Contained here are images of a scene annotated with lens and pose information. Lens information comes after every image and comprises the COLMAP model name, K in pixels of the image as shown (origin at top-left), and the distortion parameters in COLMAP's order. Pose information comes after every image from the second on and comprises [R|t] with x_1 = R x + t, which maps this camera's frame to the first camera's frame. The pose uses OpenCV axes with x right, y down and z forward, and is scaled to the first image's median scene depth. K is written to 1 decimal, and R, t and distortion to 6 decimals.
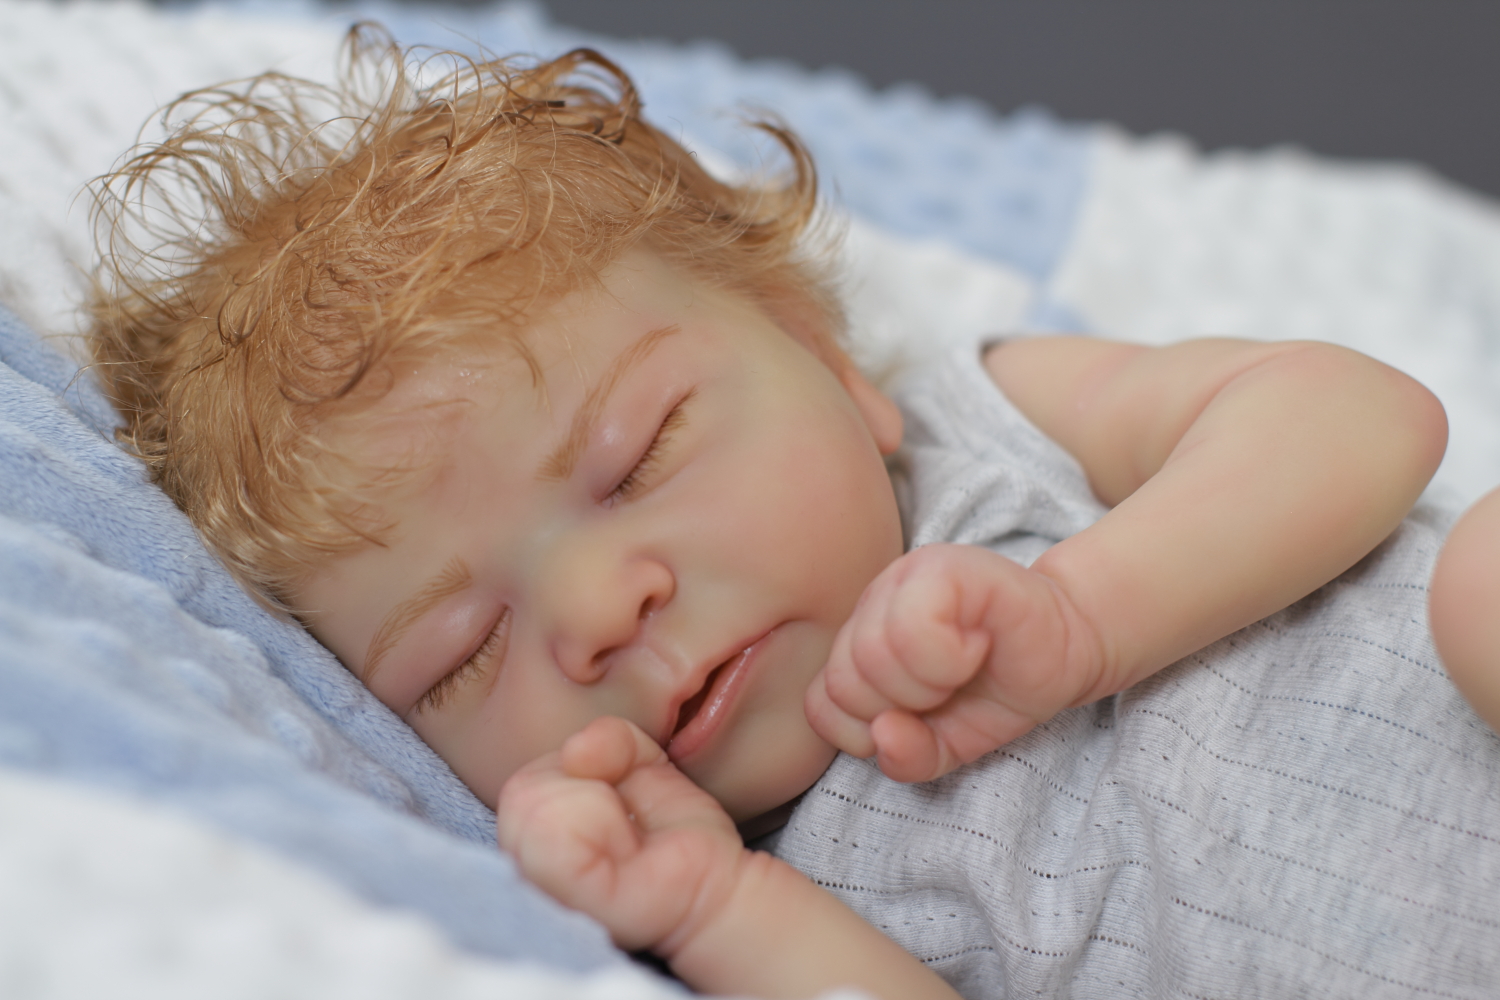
lens RADIAL K [[3427.1, 0, 746.4], [0, 3427.1, 492.6], [0, 0, 1]] dist [-0.169732, 0.000000]
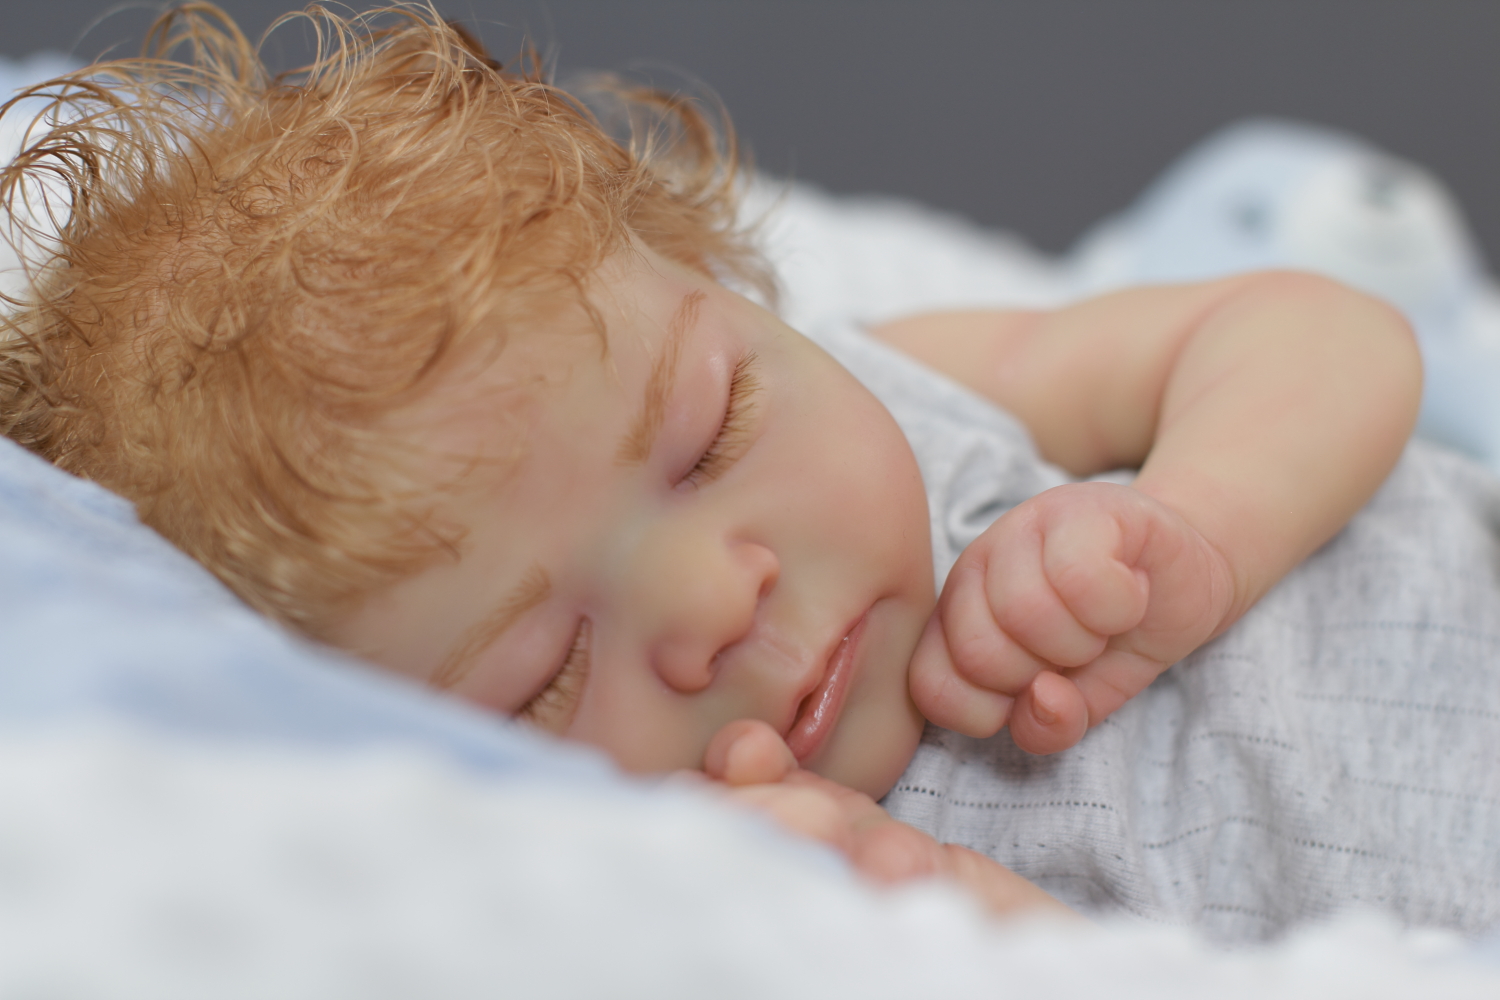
lens RADIAL K [[3427.1, 0, 747.0], [0, 3427.1, 494.5], [0, 0, 1]] dist [-0.169732, 0.000000]
pose [[0.916360, -0.095487, 0.388802, -0.367575], [0.125163, 0.990790, -0.051664, 0.052459], [-0.380288, 0.096007, 0.919872, 0.183177]]
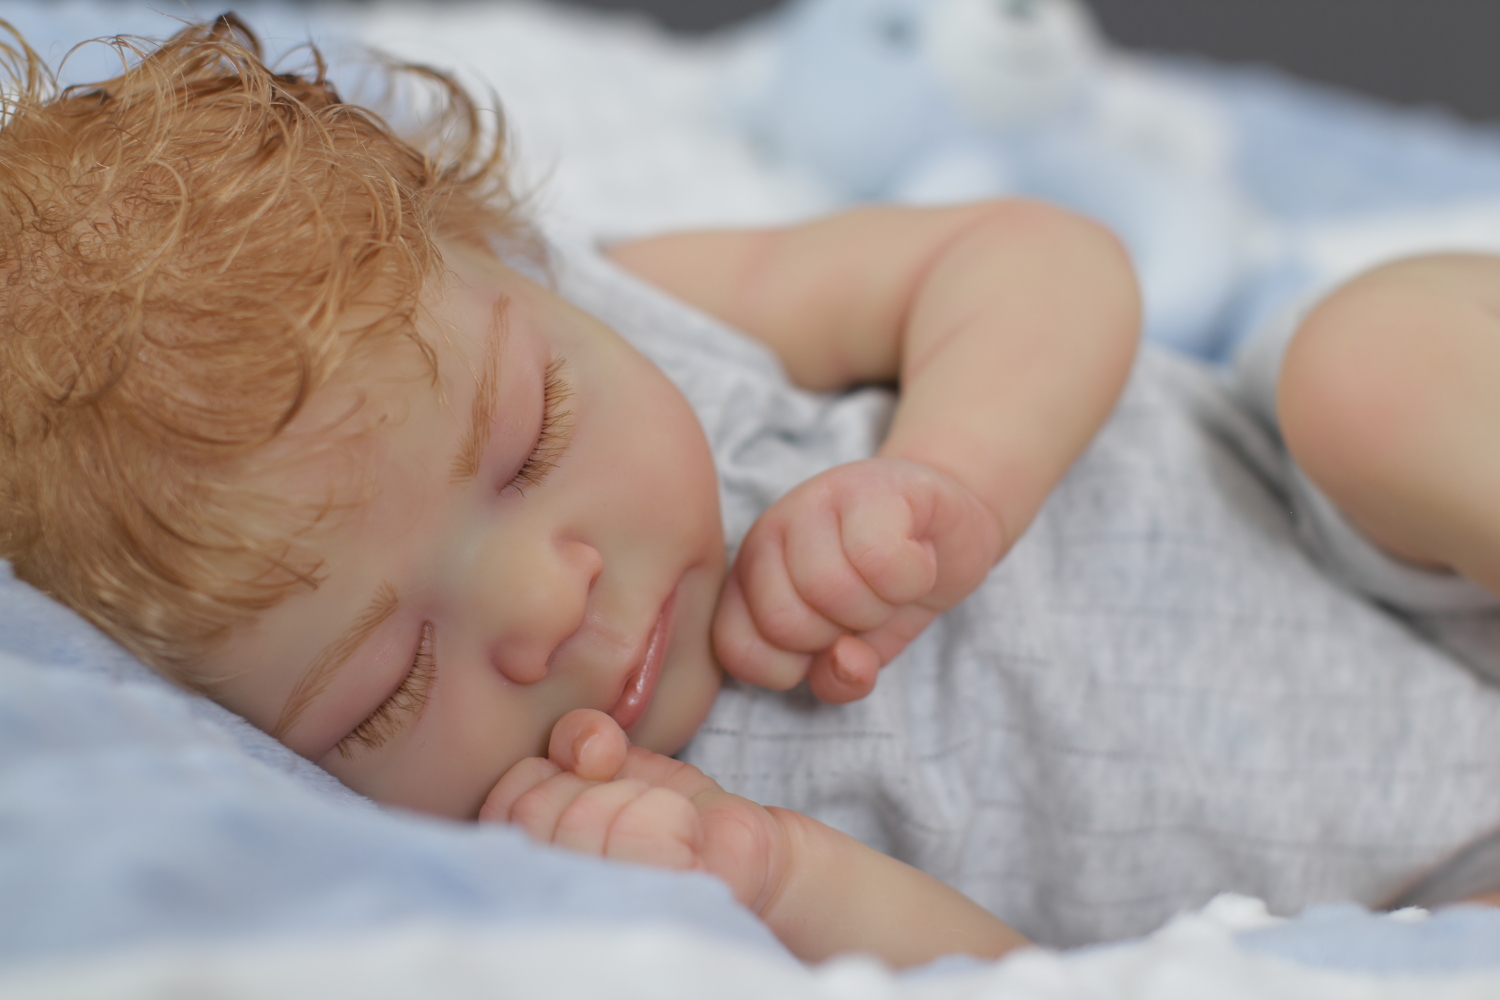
lens RADIAL K [[3427.1, 0, 747.0], [0, 3427.1, 498.4], [0, 0, 1]] dist [-0.169732, 0.000000]
pose [[0.835046, -0.209257, 0.508832, -0.466064], [0.170228, 0.977732, 0.122729, -0.099775], [-0.523184, -0.015867, 0.852072, 0.159641]]
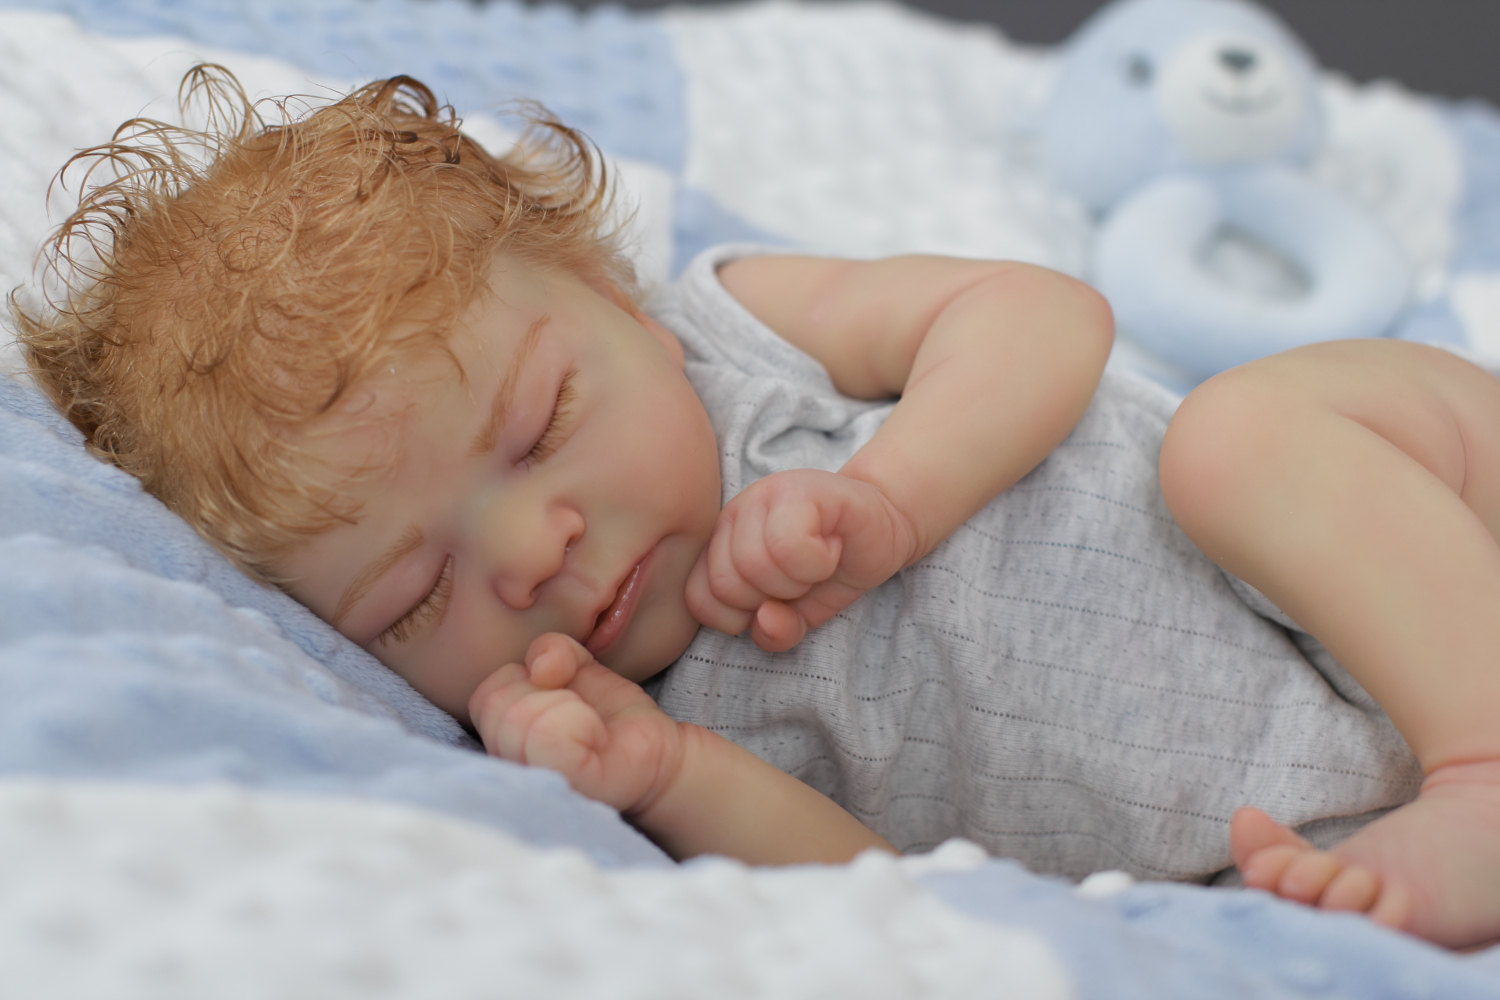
lens RADIAL K [[3427.1, 0, 754.1], [0, 3427.1, 504.0], [0, 0, 1]] dist [-0.169732, 0.000000]
pose [[0.956498, -0.130520, 0.260916, -0.290696], [0.093927, 0.984494, 0.148153, -0.162669], [-0.276207, -0.117201, 0.953925, -0.237268]]
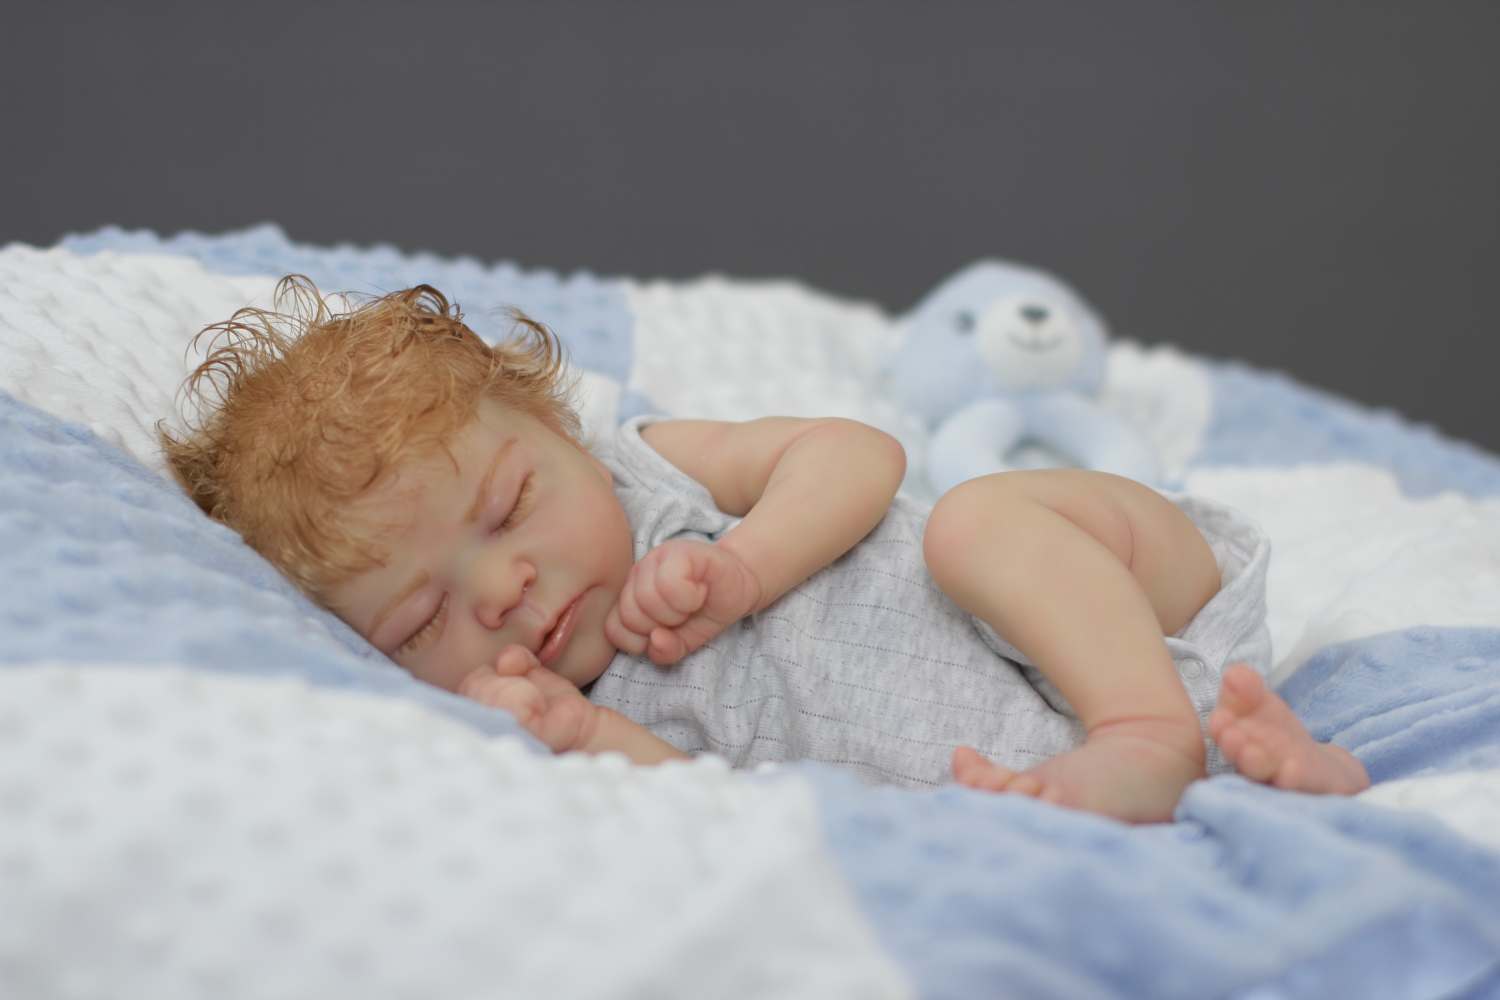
lens RADIAL K [[3427.1, 0, 750.6], [0, 3427.1, 503.6], [0, 0, 1]] dist [-0.169732, 0.000000]
pose [[0.962462, -0.082618, 0.258536, -0.394788], [0.079477, 0.996581, 0.022596, -0.045411], [-0.259519, -0.001200, 0.965737, -0.877078]]
